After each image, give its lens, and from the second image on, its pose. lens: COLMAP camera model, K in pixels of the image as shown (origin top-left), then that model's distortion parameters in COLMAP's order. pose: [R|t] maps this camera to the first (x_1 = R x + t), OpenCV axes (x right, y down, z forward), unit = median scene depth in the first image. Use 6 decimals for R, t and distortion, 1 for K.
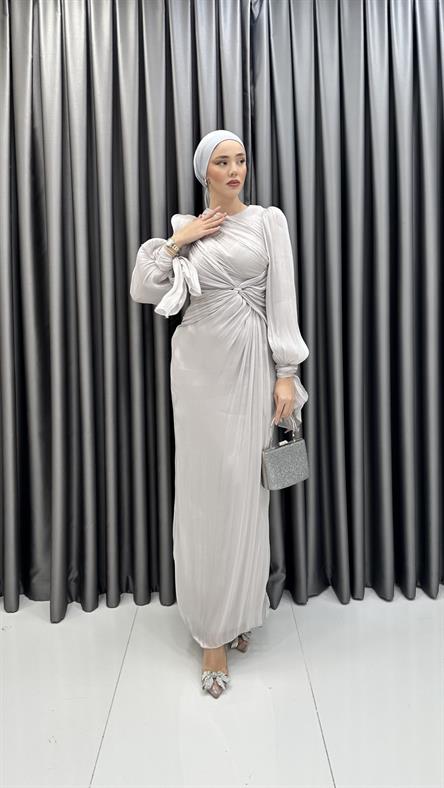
lens RADIAL K [[555.1, 0, 226.1], [0, 555.1, 422.9], [0, 0, 1]] dist [0.005458, -0.005858]
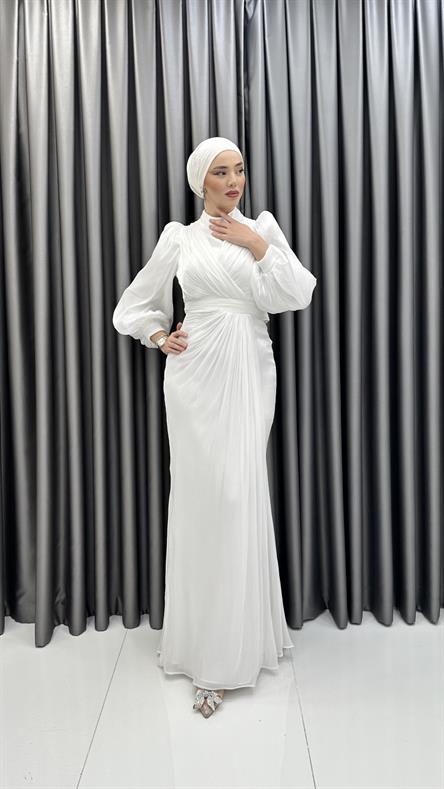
lens RADIAL K [[574.8, 0, 215.7], [0, 574.8, 356.7], [0, 0, 1]] dist [0.009609, -0.012098]
pose [[0.999995, 0.001578, -0.002688, -0.002513], [-0.001575, 0.999998, 0.001119, -0.144788], [0.002689, -0.001115, 0.999996, 0.003568]]
